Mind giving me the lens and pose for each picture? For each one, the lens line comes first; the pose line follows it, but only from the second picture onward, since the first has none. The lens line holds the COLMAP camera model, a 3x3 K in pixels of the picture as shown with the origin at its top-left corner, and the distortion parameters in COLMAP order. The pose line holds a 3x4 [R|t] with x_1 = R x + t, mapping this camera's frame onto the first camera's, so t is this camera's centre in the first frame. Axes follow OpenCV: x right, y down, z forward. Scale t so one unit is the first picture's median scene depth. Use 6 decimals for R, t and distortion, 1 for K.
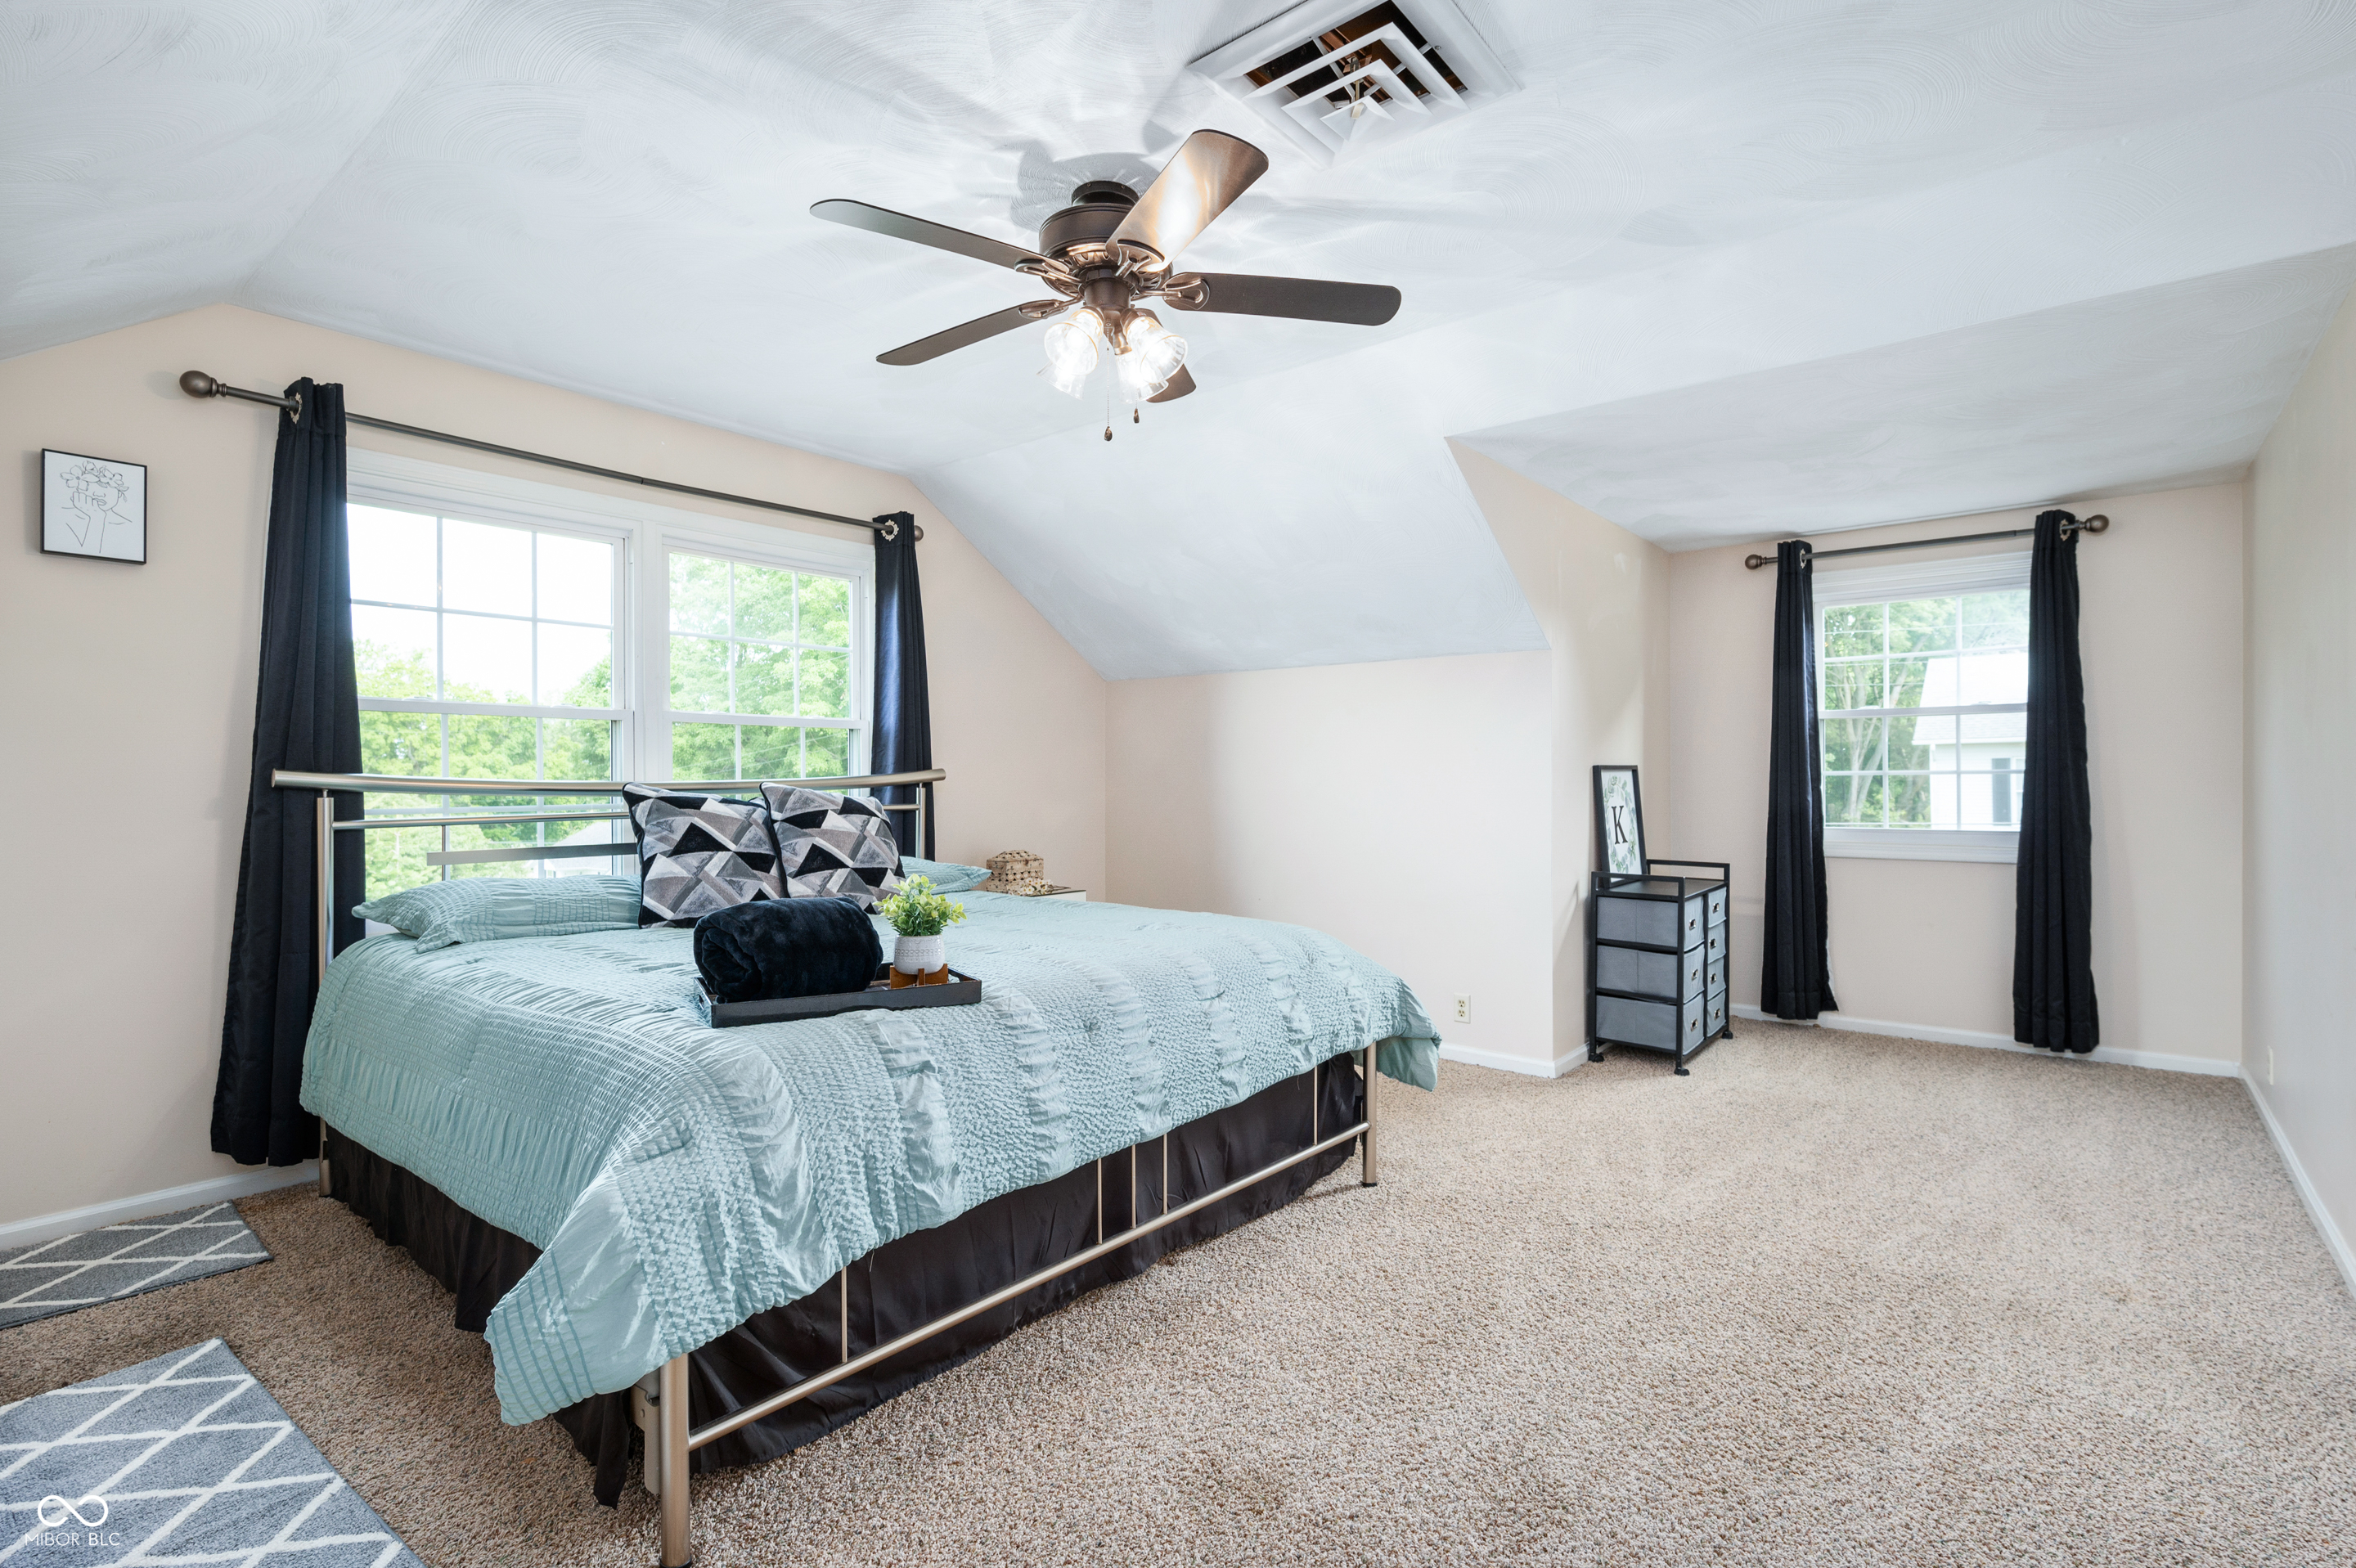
lens RADIAL K [[1073.7, 0, 1184.8], [0, 1073.7, 782.5], [0, 0, 1]] dist [-0.001659, -0.001879]
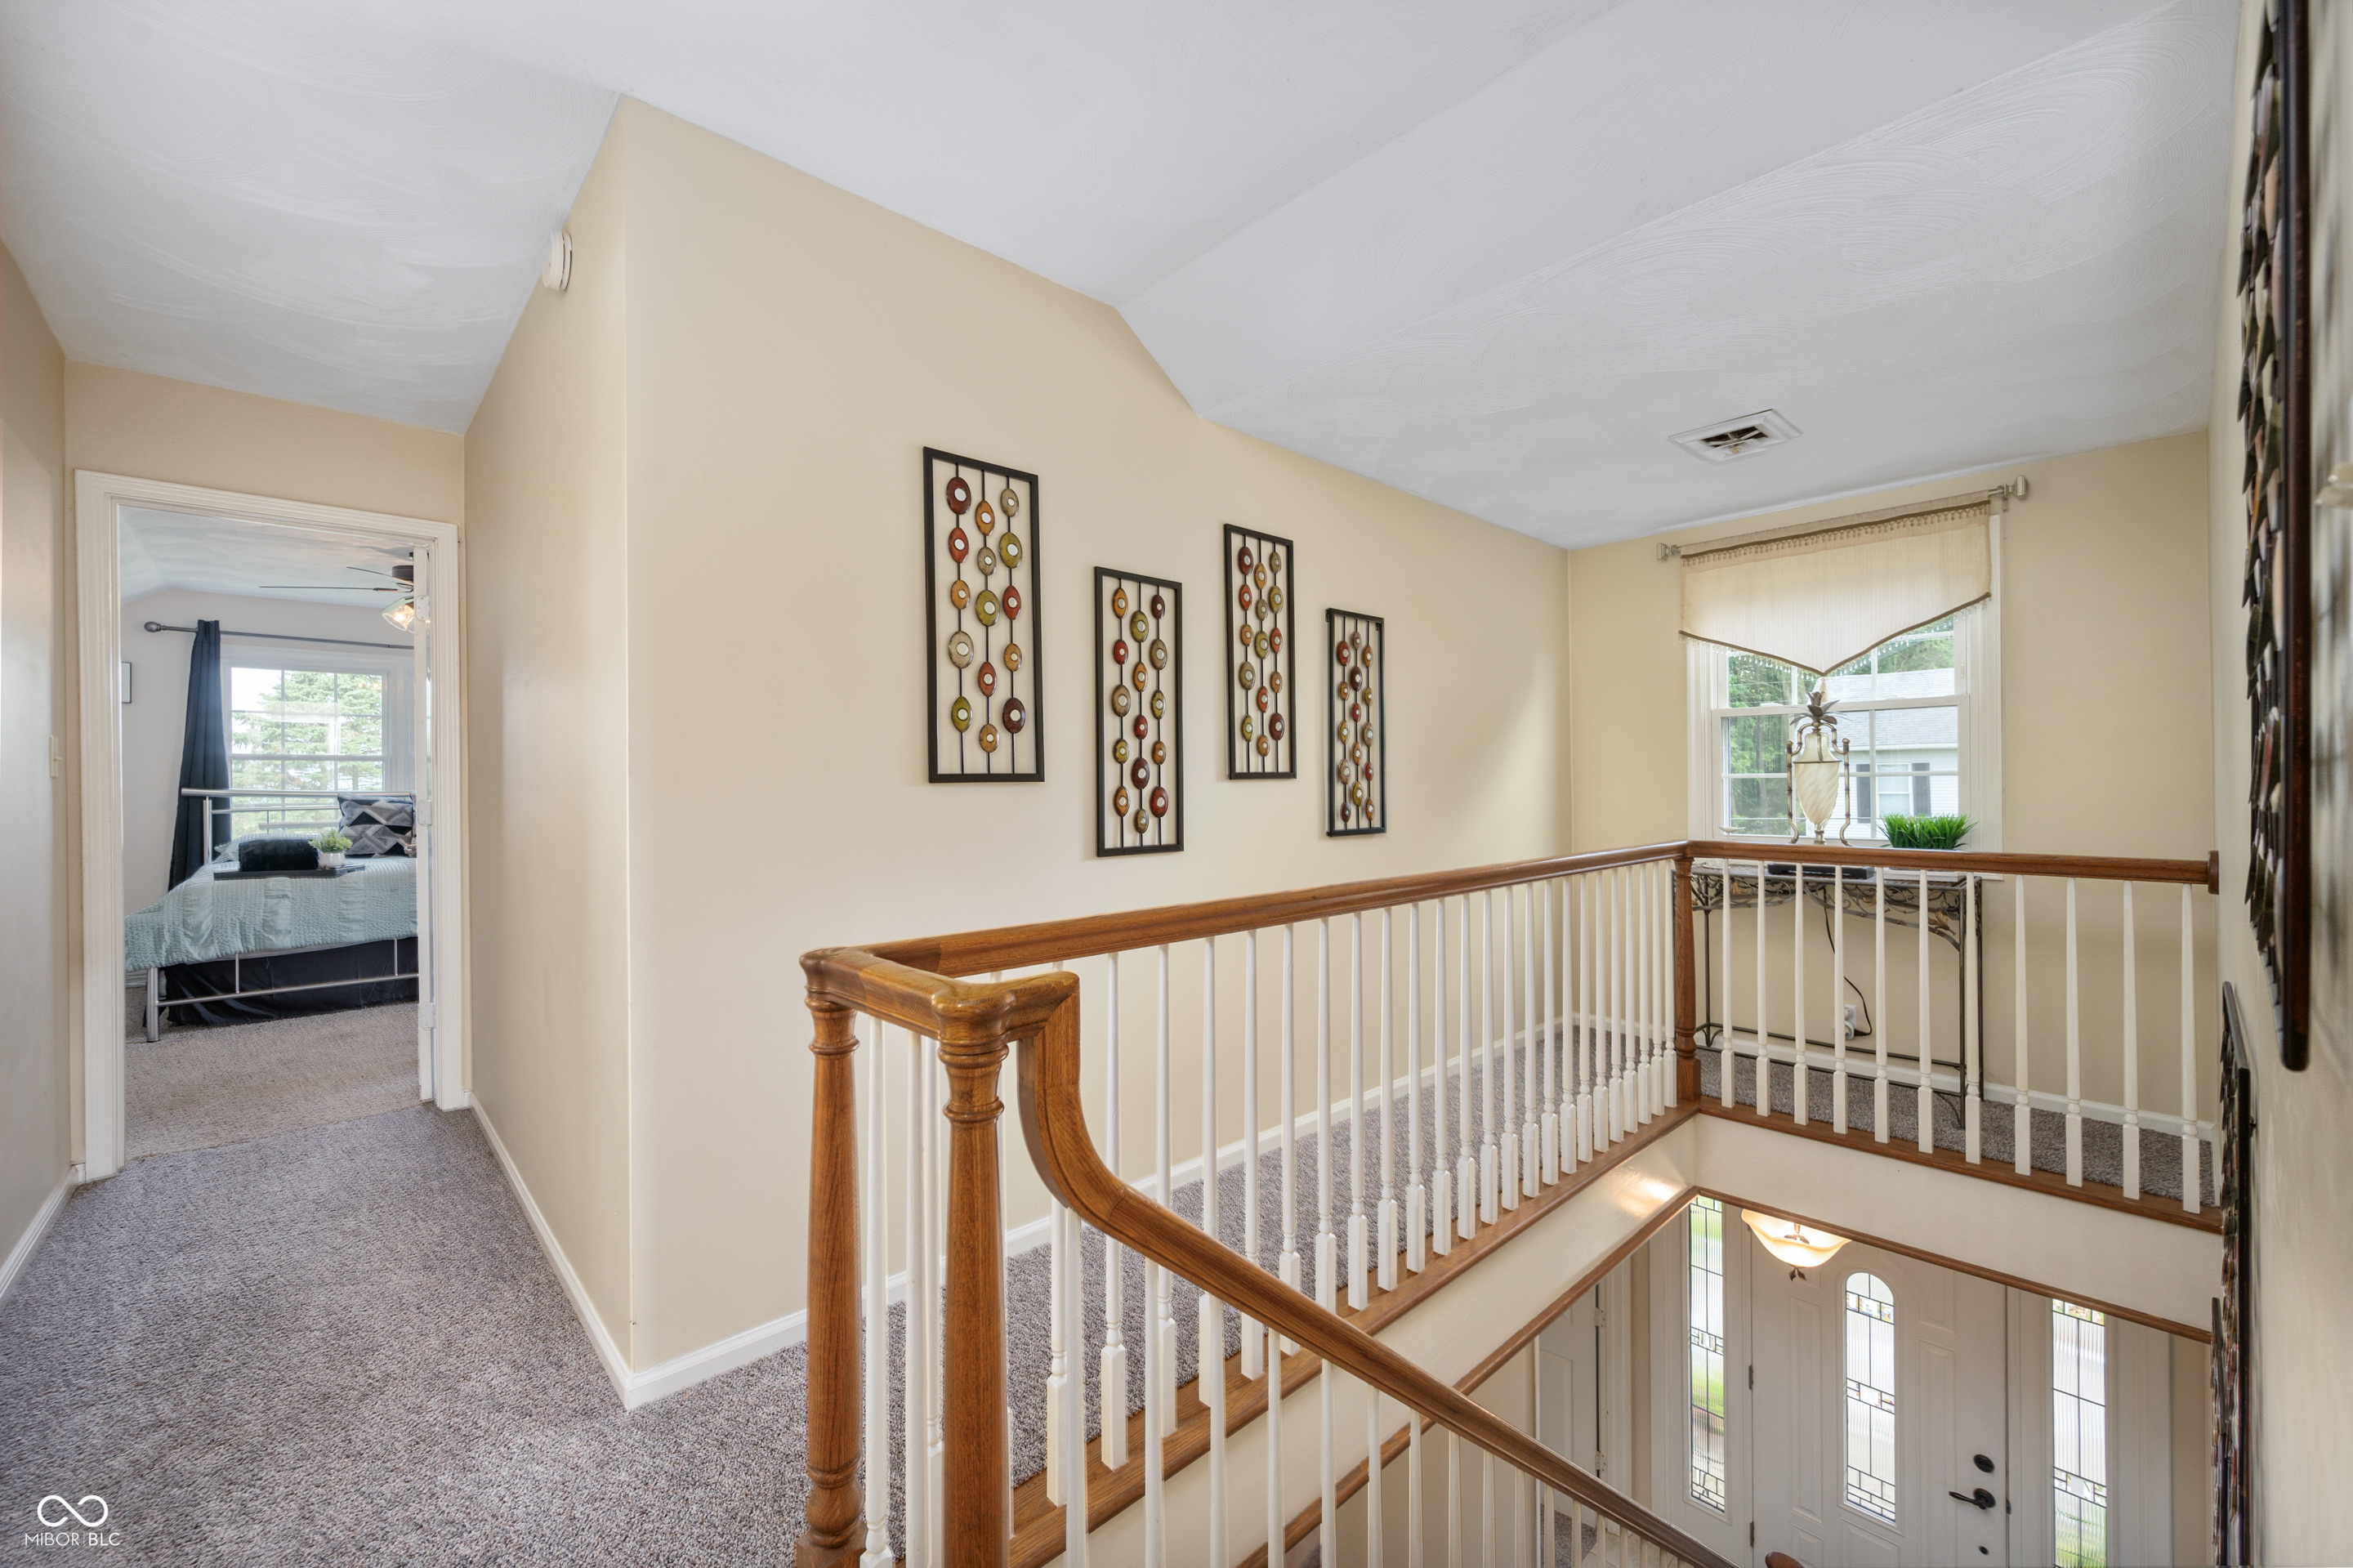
lens RADIAL K [[942.3, 0, 1176.9], [0, 942.3, 775.1], [0, 0, 1]] dist [-0.000723, -0.000064]
pose [[0.989500, -0.005526, -0.144426, 1.553163], [0.004598, 0.999967, -0.006761, -0.016096], [0.144458, 0.006026, 0.989493, -0.705518]]
